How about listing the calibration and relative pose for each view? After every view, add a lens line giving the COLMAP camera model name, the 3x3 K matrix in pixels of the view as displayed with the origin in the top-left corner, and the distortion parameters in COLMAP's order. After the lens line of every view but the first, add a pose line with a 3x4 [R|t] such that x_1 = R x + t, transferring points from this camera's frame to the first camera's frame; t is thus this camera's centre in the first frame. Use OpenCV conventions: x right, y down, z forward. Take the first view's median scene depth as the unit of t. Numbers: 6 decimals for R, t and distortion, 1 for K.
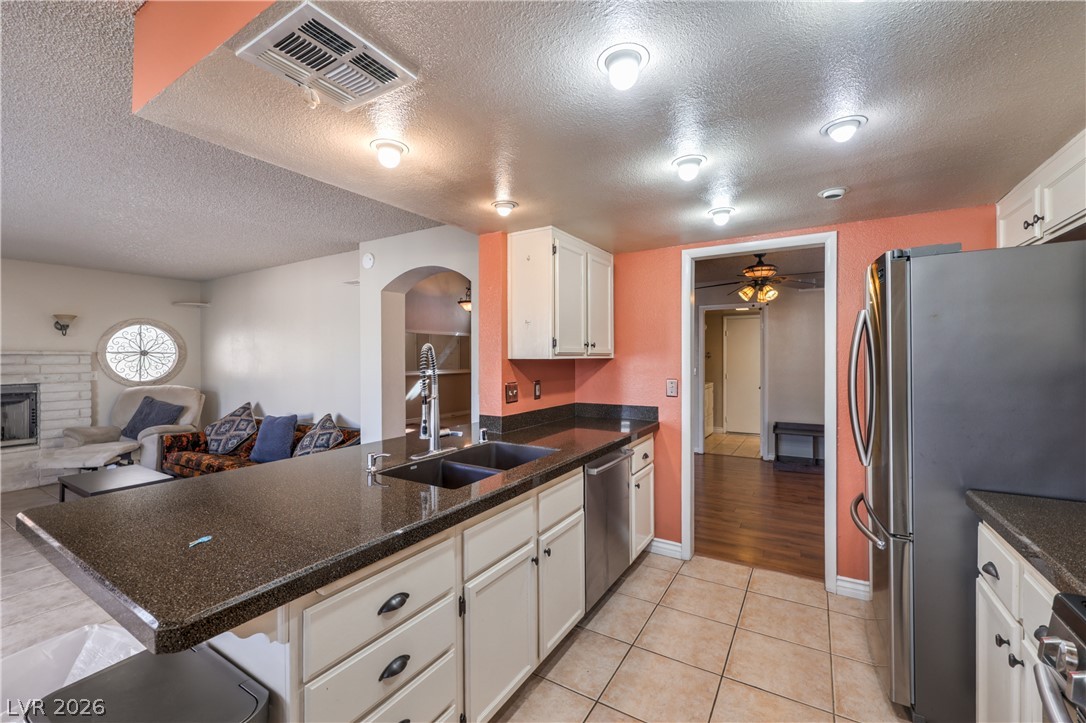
lens RADIAL K [[449.3, 0, 541.4], [0, 449.3, 358.2], [0, 0, 1]] dist [0.002248, 0.000188]
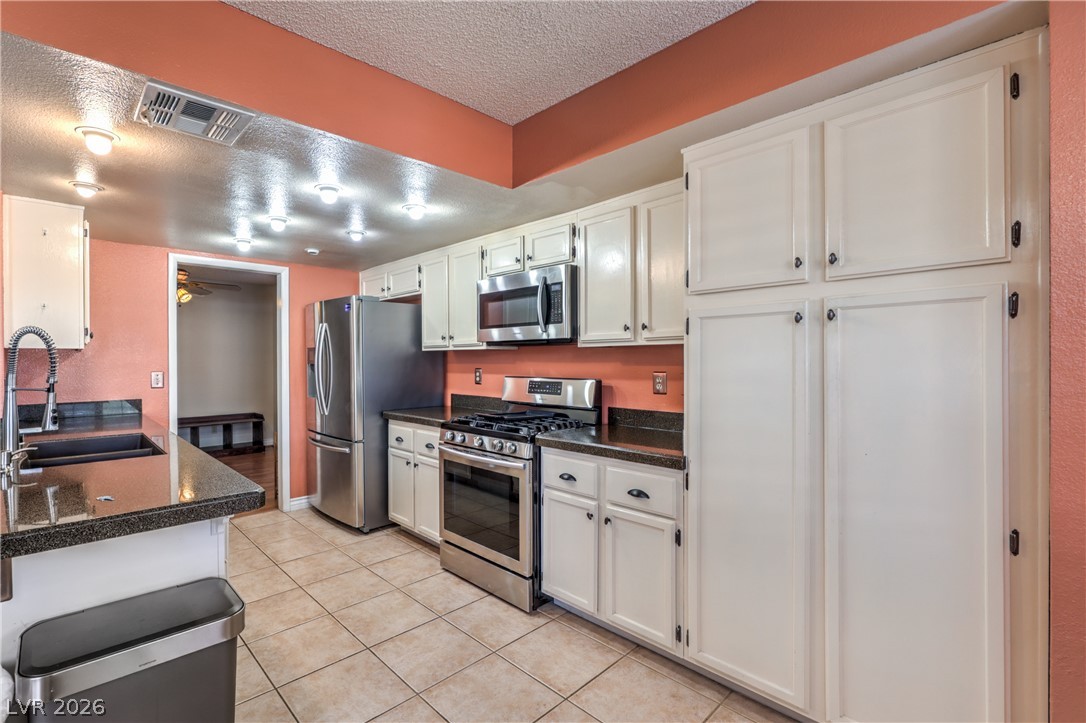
lens RADIAL K [[449.3, 0, 541.4], [0, 449.3, 358.2], [0, 0, 1]] dist [0.002248, 0.000188]
pose [[0.197016, -0.003321, 0.980395, -0.815481], [0.010345, 0.999946, 0.001308, 0.031760], [-0.980346, 0.009884, 0.197039, -0.142455]]
